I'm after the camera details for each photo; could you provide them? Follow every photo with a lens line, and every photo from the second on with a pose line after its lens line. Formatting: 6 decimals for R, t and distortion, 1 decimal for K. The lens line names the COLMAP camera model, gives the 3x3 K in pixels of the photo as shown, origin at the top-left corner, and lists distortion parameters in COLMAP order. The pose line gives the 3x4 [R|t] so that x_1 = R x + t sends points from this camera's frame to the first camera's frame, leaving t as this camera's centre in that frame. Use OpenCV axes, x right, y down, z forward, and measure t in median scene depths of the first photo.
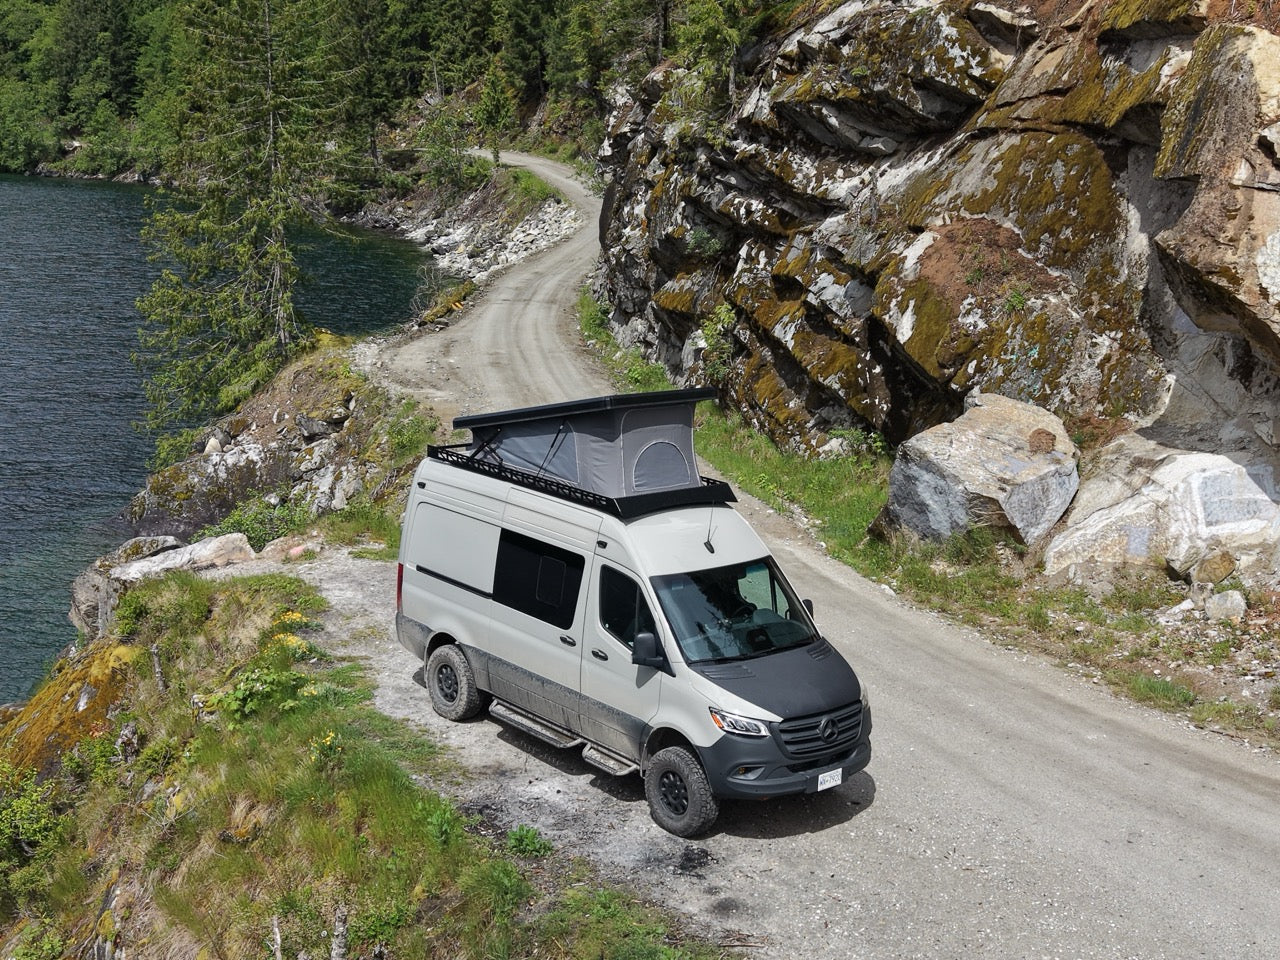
lens RADIAL K [[1690.8, 0, 640.0], [0, 1690.8, 472.1], [0, 0, 1]] dist [0.229923, -0.810975]
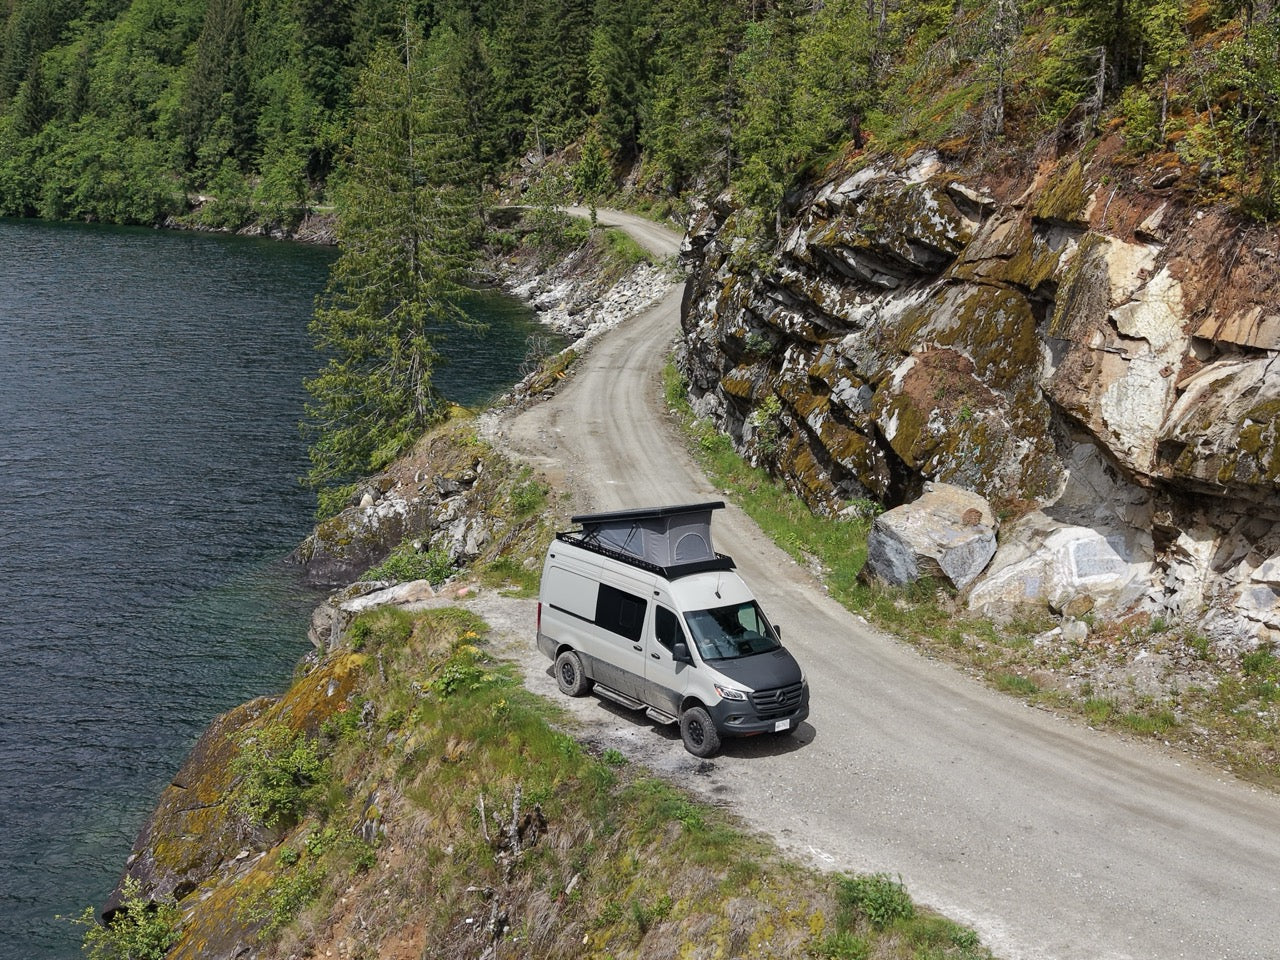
lens RADIAL K [[1690.8, 0, 640.0], [0, 1690.8, 472.1], [0, 0, 1]] dist [0.229923, -0.810975]
pose [[0.998403, -0.001347, -0.056485, 0.030273], [0.000411, 0.999862, -0.016584, -0.027435], [0.056500, 0.016534, 0.998266, -0.386041]]
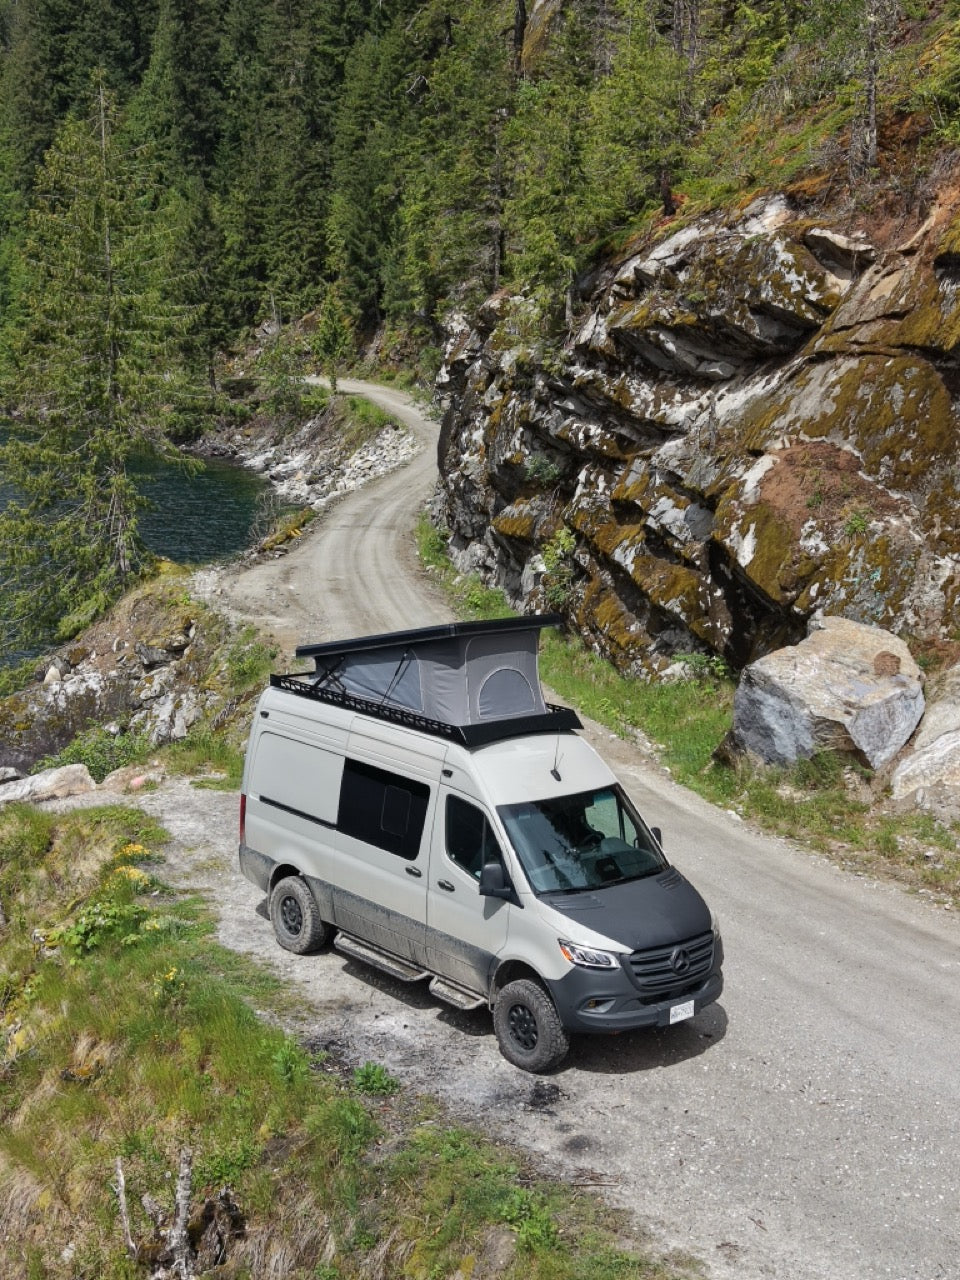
lens RADIAL K [[1690.8, 0, 473.3], [0, 1690.8, 638.9], [0, 0, 1]] dist [0.229923, -0.810975]
pose [[0.999955, -0.009039, -0.002900, -0.001950], [0.008936, 0.999397, -0.033556, -0.001262], [0.003201, 0.033528, 0.999433, 0.004002]]
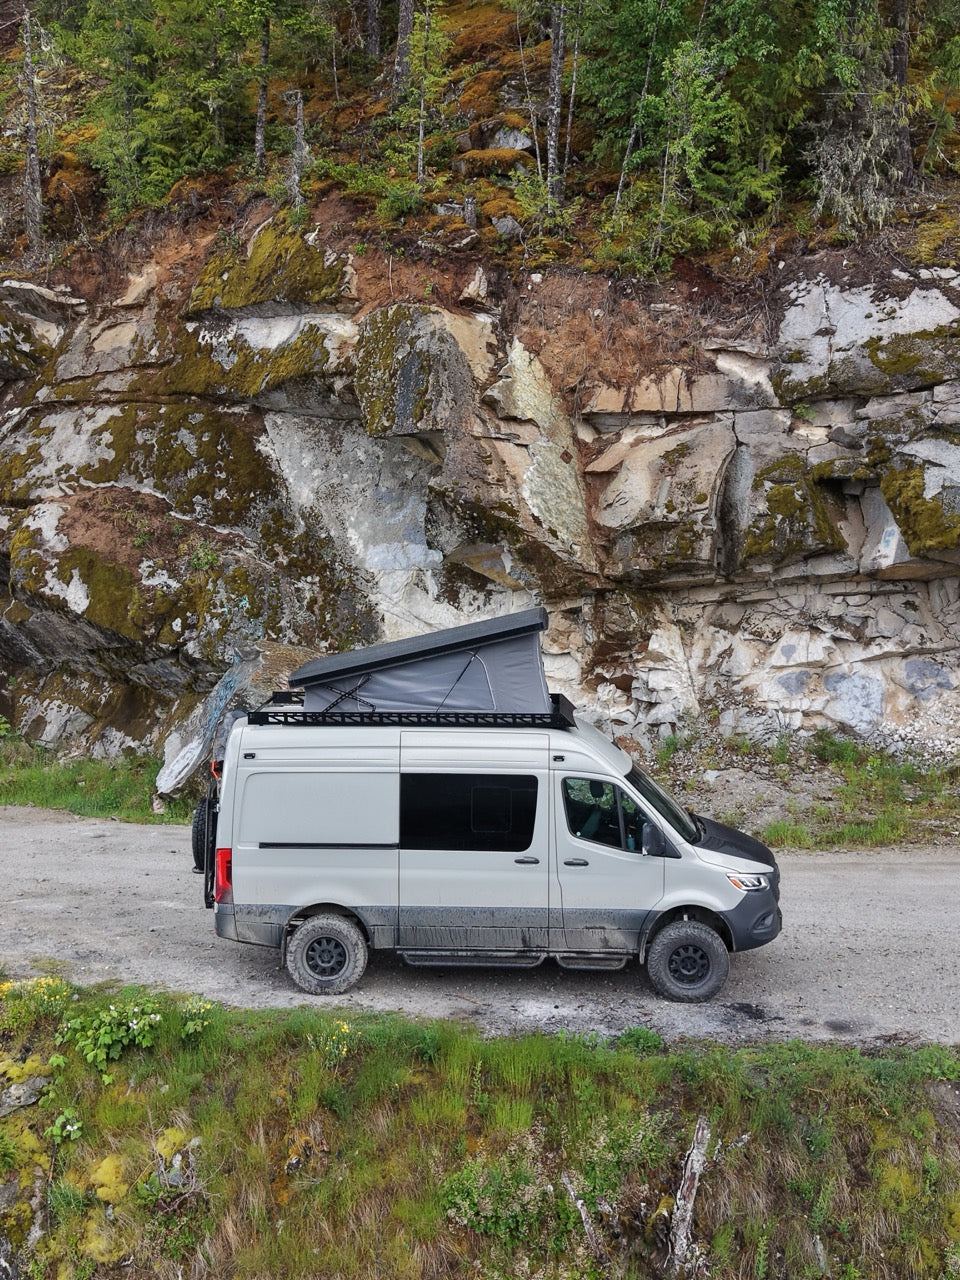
lens RADIAL K [[1690.8, 0, 473.3], [0, 1690.8, 638.9], [0, 0, 1]] dist [0.229923, -0.810975]
pose [[0.683035, -0.115441, 0.721205, -0.407725], [0.170807, 0.985296, -0.004055, -0.017739], [-0.710132, 0.125957, 0.692710, 0.152531]]
